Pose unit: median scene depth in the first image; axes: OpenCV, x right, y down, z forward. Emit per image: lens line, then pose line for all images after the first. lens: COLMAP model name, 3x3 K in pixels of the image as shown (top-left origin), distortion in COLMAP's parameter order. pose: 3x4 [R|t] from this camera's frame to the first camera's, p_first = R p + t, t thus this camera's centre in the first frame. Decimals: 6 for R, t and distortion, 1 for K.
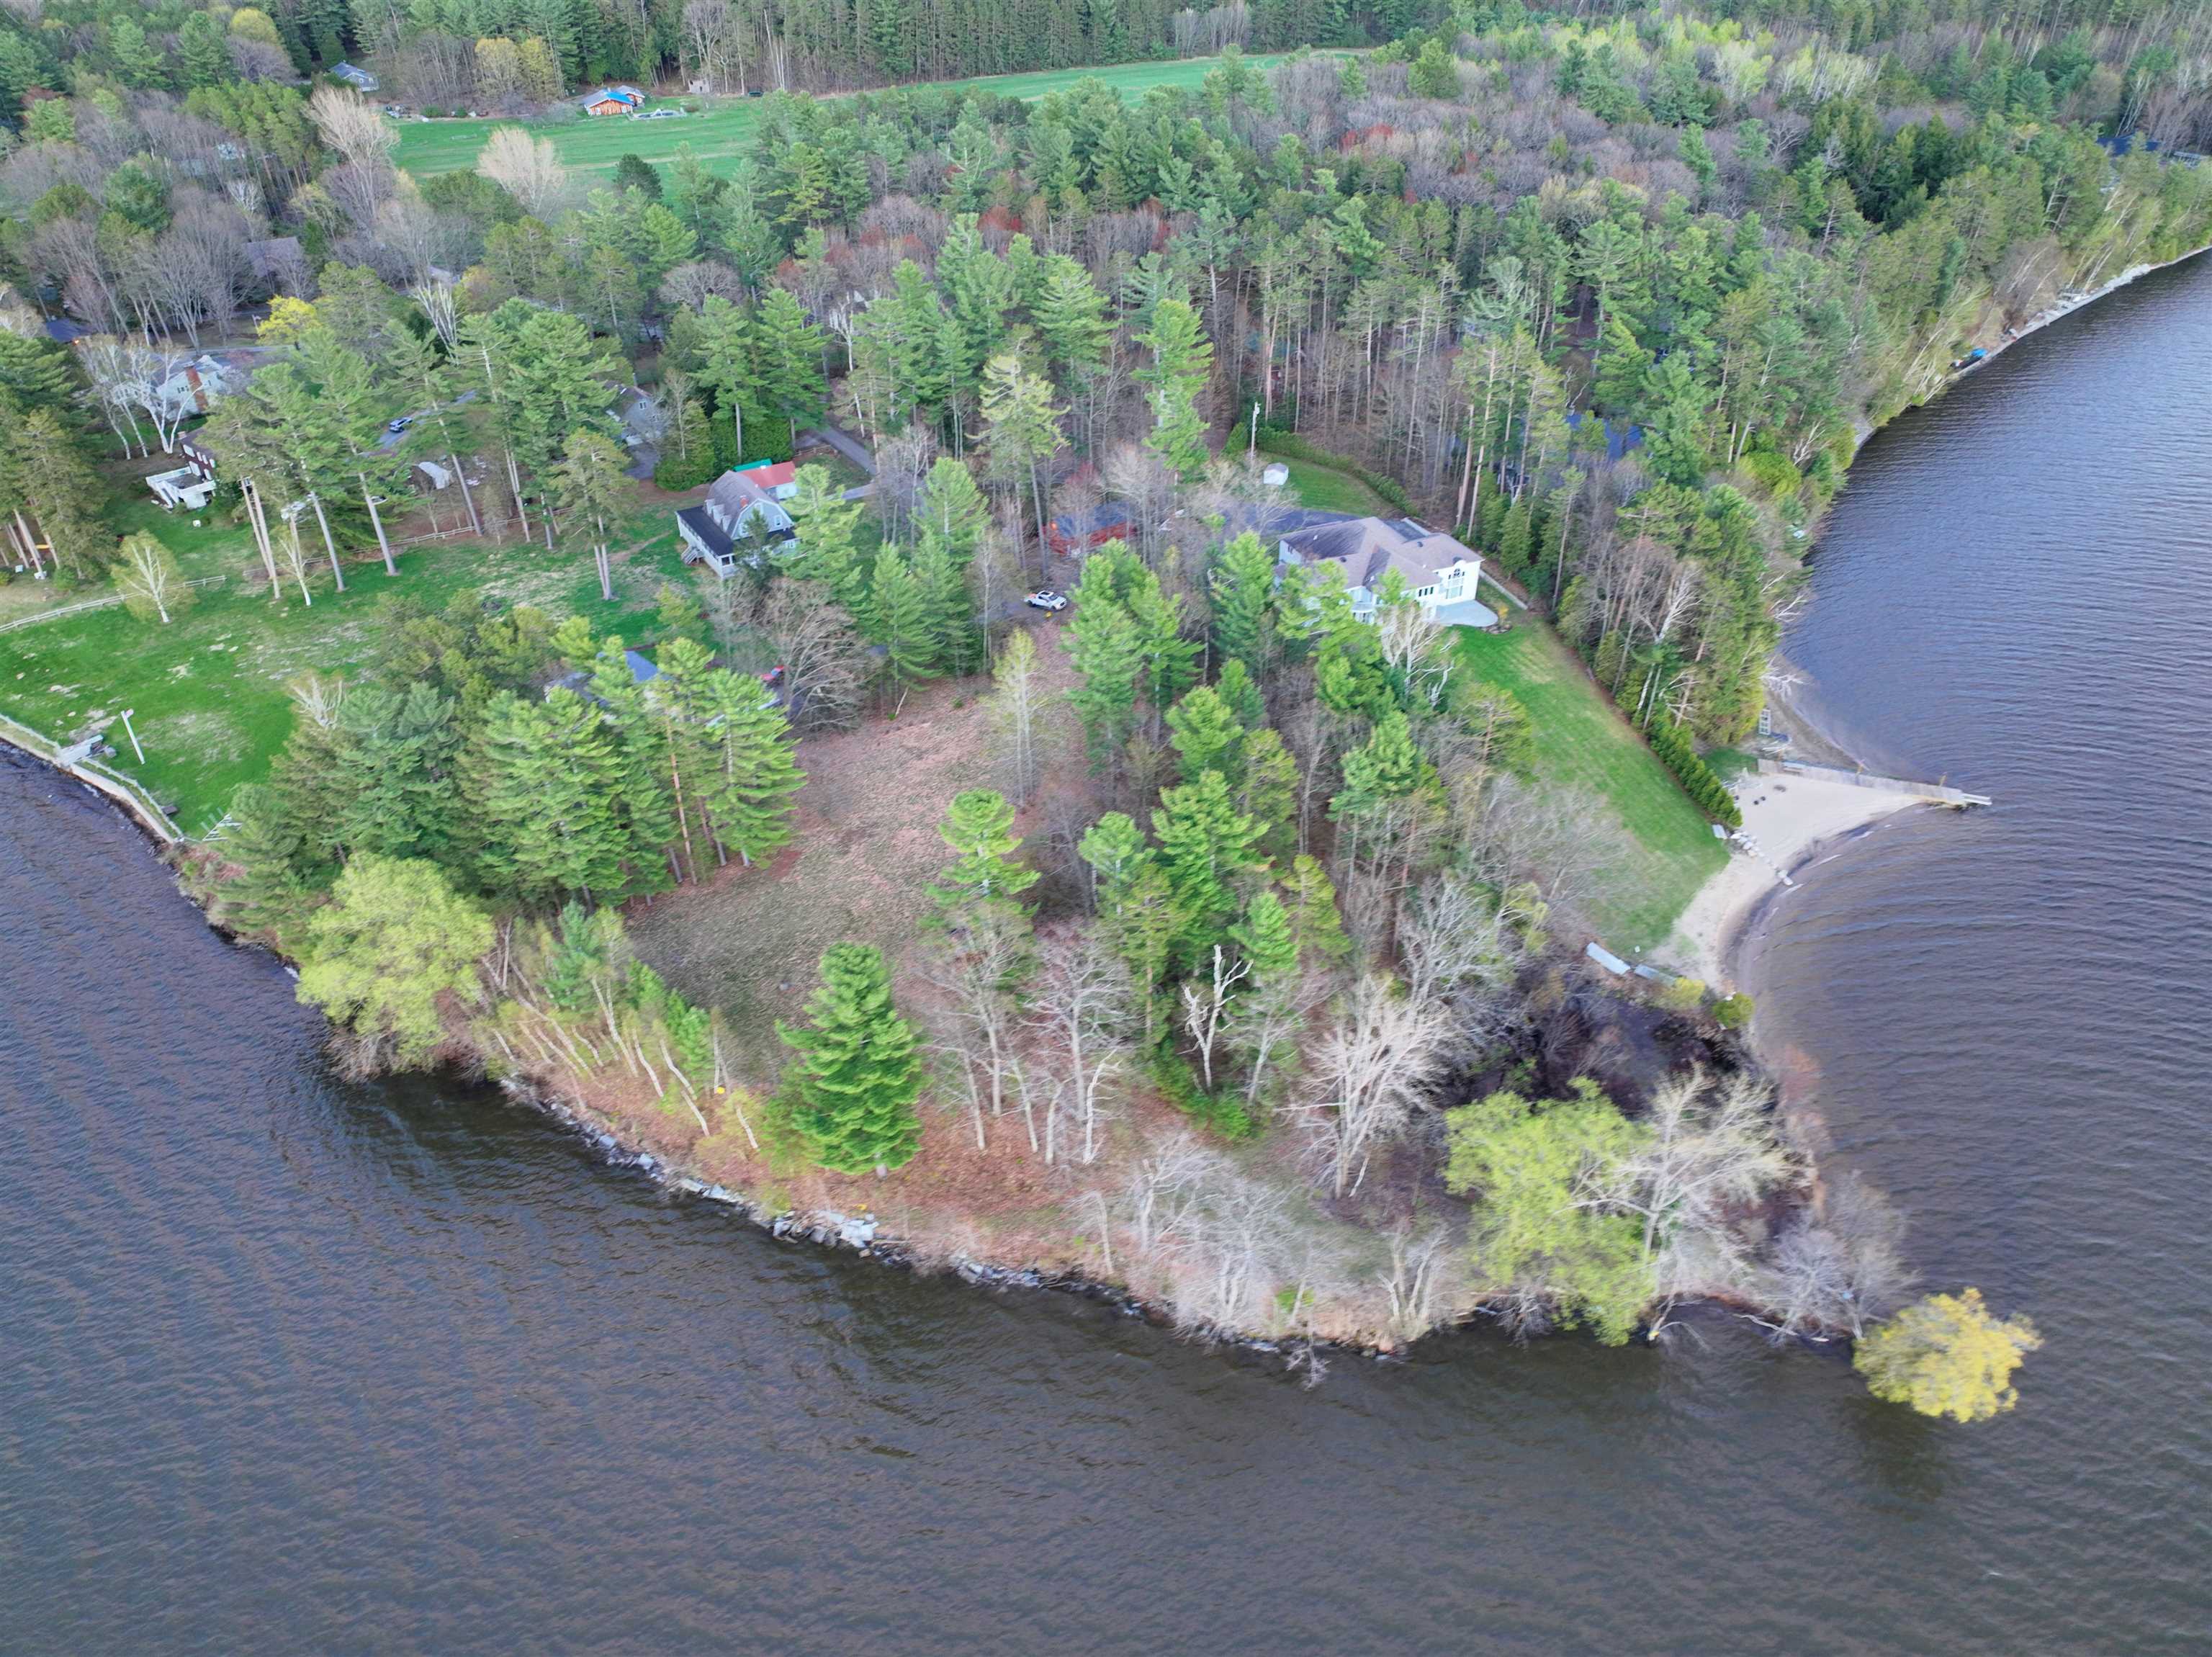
lens RADIAL K [[1552.9, 0, 1106.0], [0, 1552.9, 828.5], [0, 0, 1]] dist [-0.007653, 0.024001]
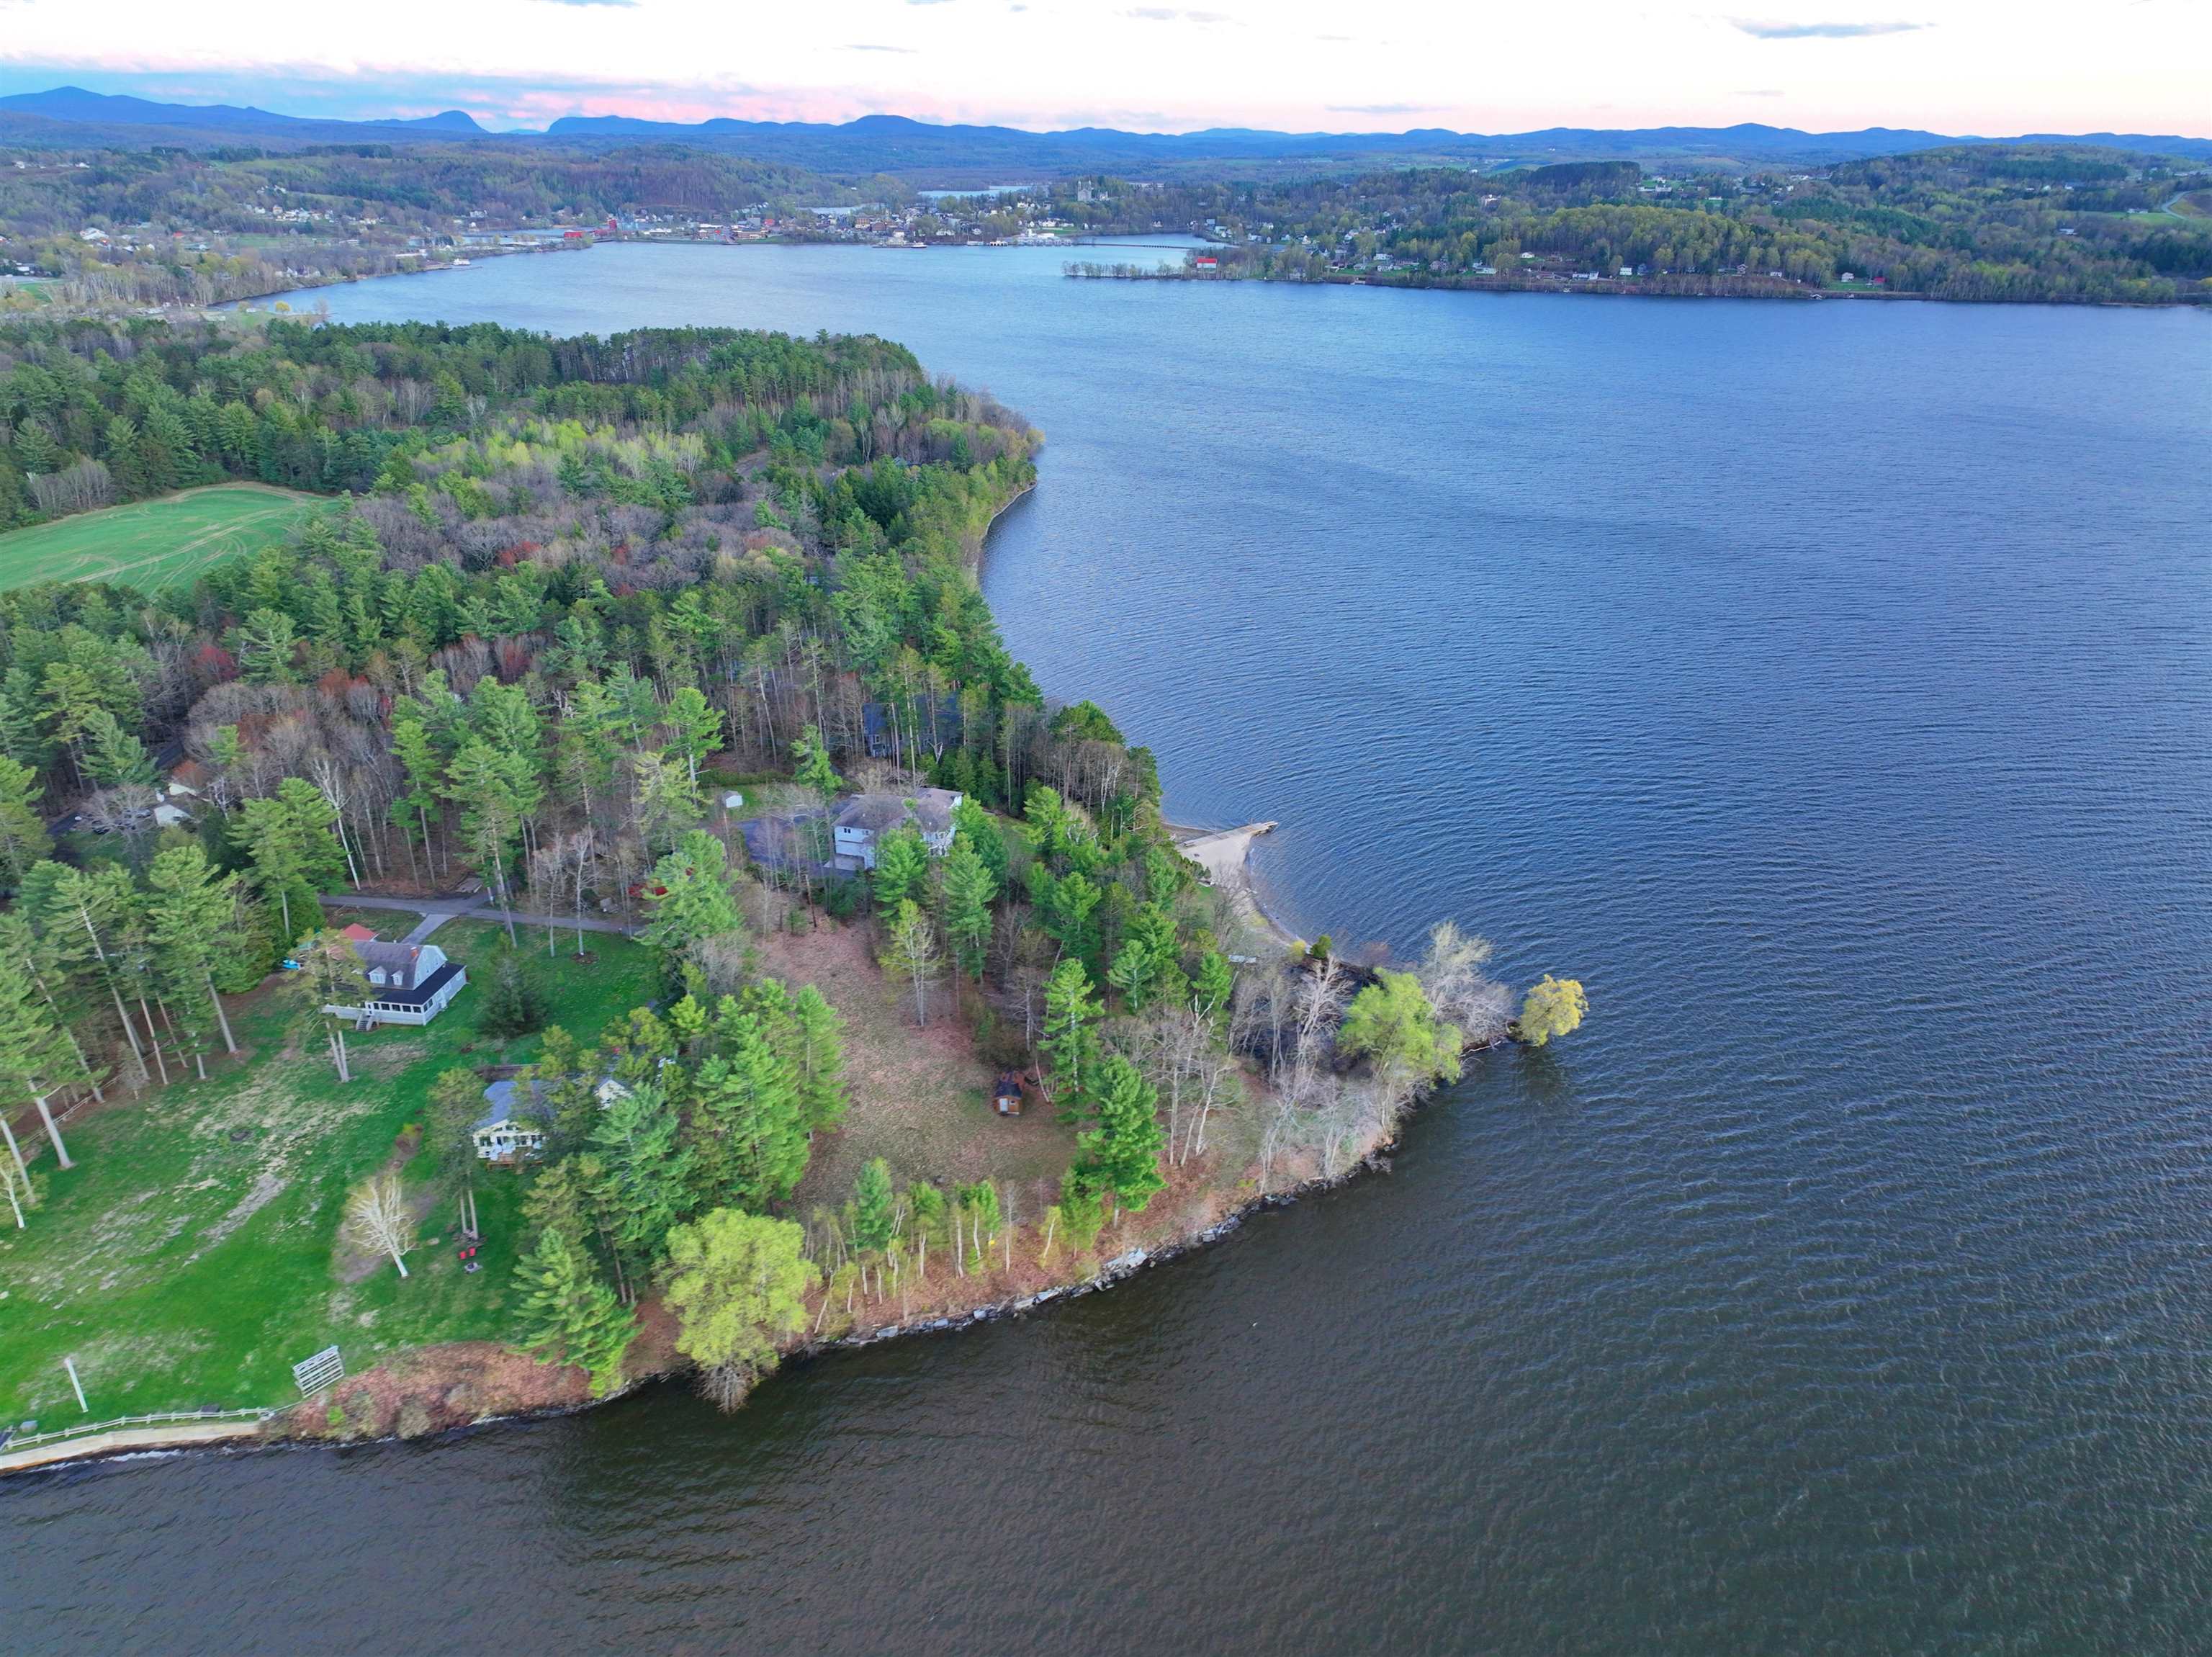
lens RADIAL K [[1552.9, 0, 1106.0], [0, 1552.9, 828.5], [0, 0, 1]] dist [-0.007653, 0.024001]
pose [[0.643206, -0.306685, 0.701591, -1.030192], [0.438317, 0.898776, -0.008962, -0.104382], [-0.627824, 0.313284, 0.712523, -0.163082]]
